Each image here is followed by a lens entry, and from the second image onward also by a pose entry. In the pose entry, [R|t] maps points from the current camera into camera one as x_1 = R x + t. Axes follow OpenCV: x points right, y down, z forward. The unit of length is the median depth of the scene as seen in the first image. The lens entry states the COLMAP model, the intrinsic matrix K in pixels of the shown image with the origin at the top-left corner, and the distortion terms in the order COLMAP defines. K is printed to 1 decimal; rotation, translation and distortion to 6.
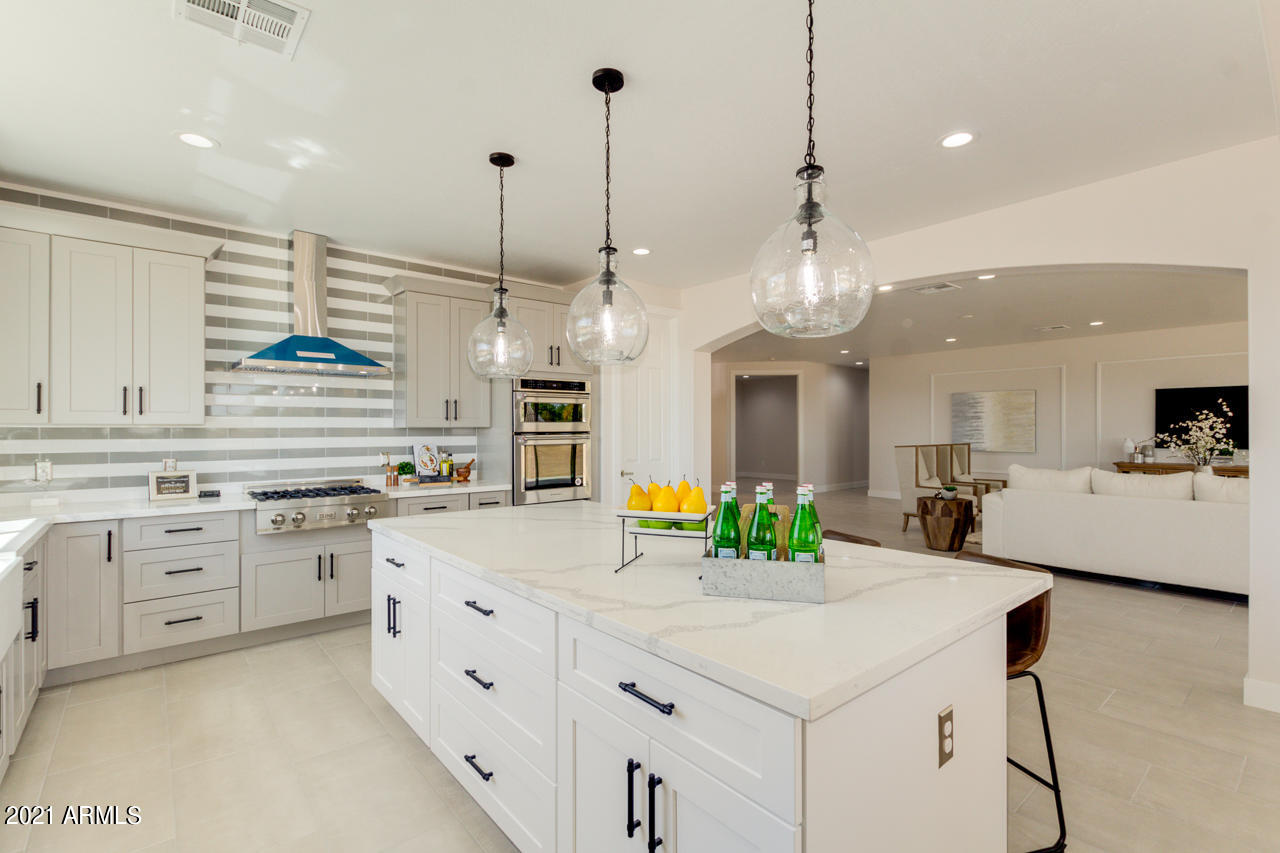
lens RADIAL K [[588.9, 0, 640.0], [0, 588.9, 427.9], [0, 0, 1]] dist [0.002103, -0.001072]
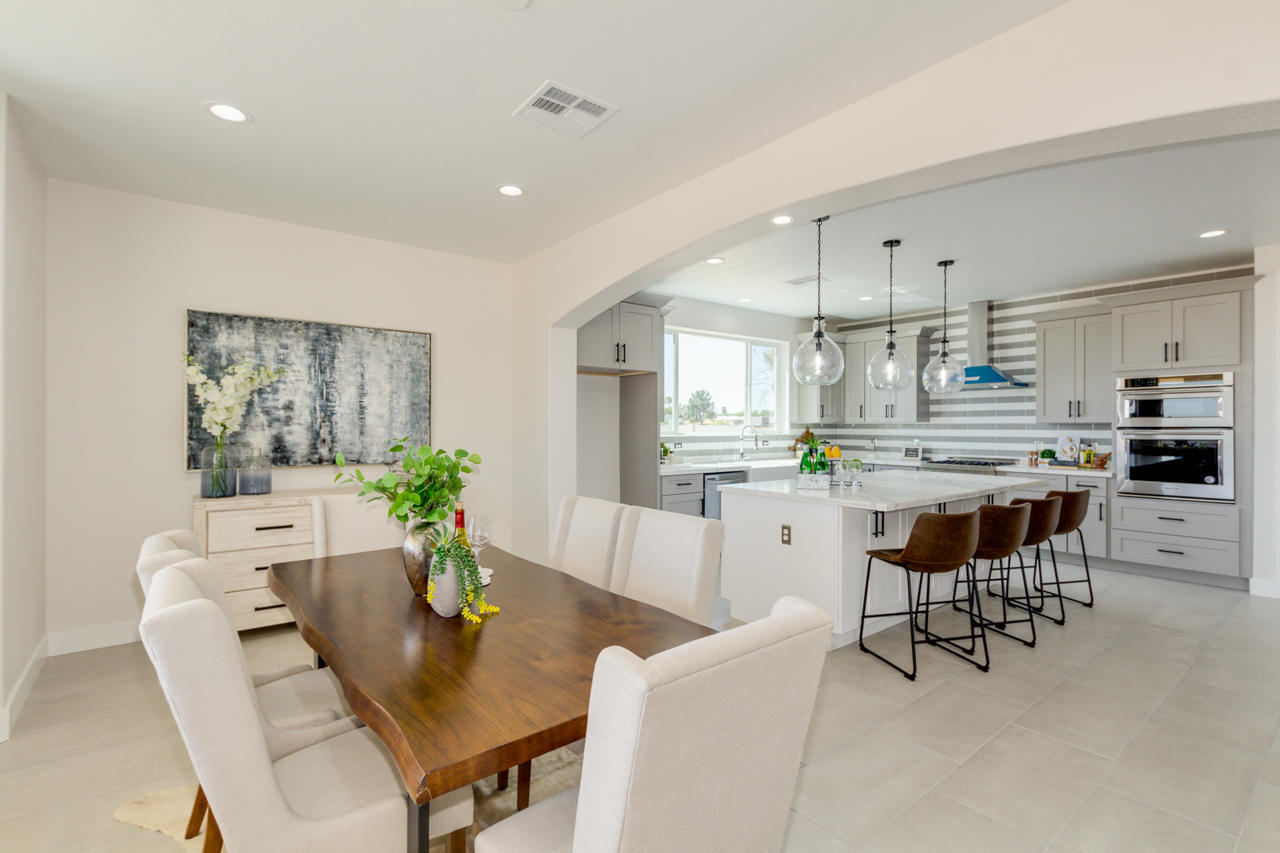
lens RADIAL K [[588.9, 0, 647.7], [0, 588.9, 427.4], [0, 0, 1]] dist [0.002103, -0.001072]
pose [[-0.005527, 0.005714, -0.999968, 0.879667], [0.002360, 0.999981, 0.005701, -0.000644], [0.999982, -0.002328, -0.005540, 0.101790]]
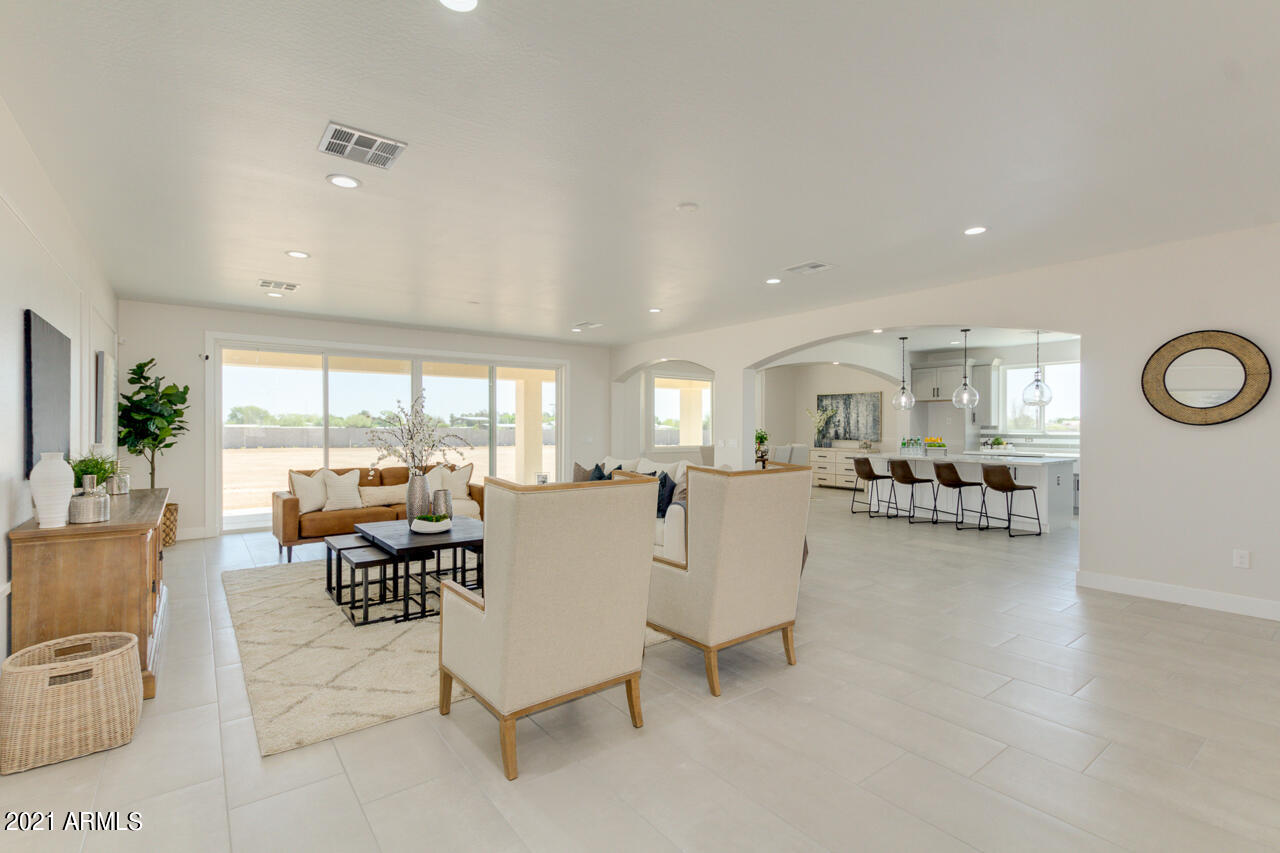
lens RADIAL K [[588.9, 0, 638.5], [0, 588.9, 429.6], [0, 0, 1]] dist [0.002103, -0.001072]
pose [[-0.998906, -0.000346, 0.046756, 0.829042], [-0.000301, 0.999999, 0.000967, 0.008487], [-0.046757, 0.000952, -0.998906, 2.209870]]
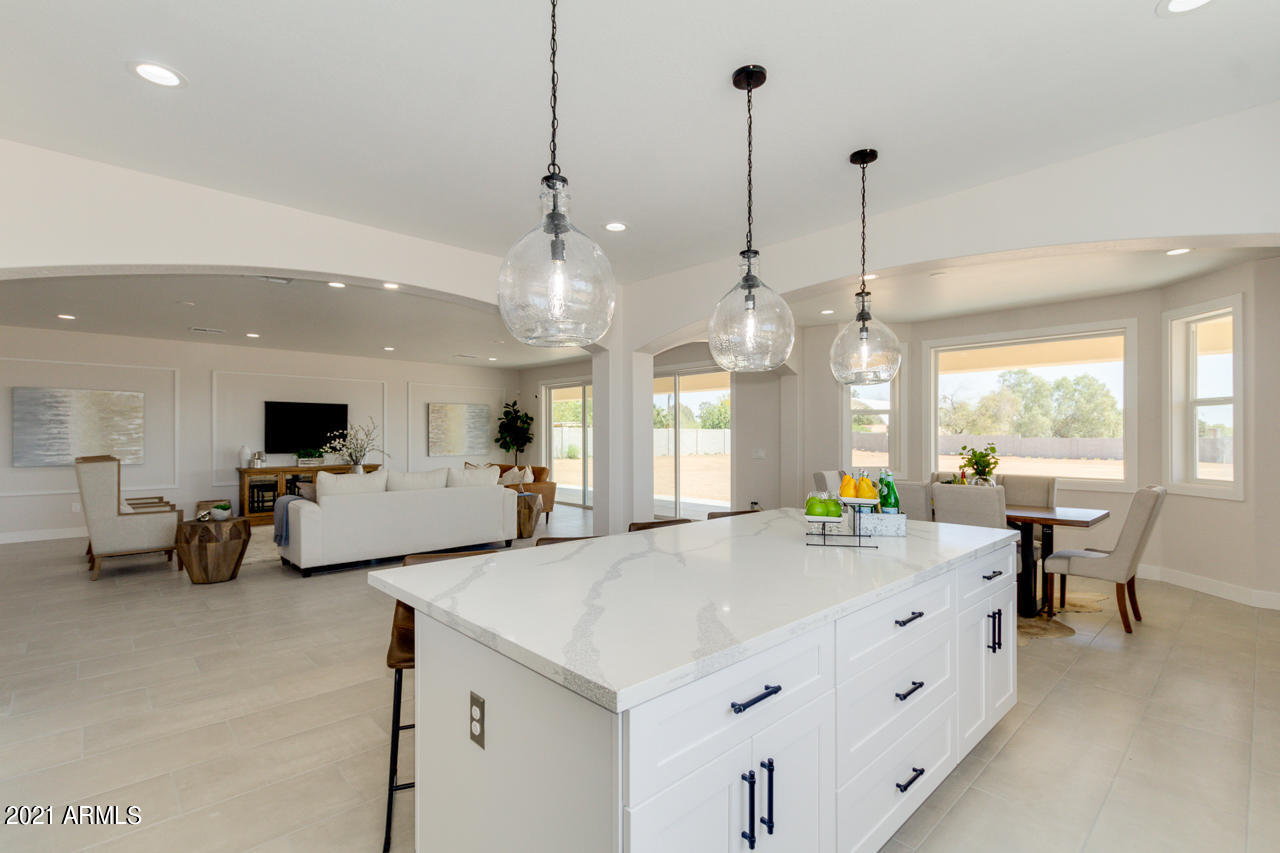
lens RADIAL K [[588.9, 0, 644.5], [0, 588.9, 435.8], [0, 0, 1]] dist [0.002103, -0.001072]
pose [[-0.068776, 0.001258, 0.997631, -0.482992], [-0.002283, 0.999996, -0.001418, -0.000349], [-0.997629, -0.002375, -0.068773, 0.593273]]
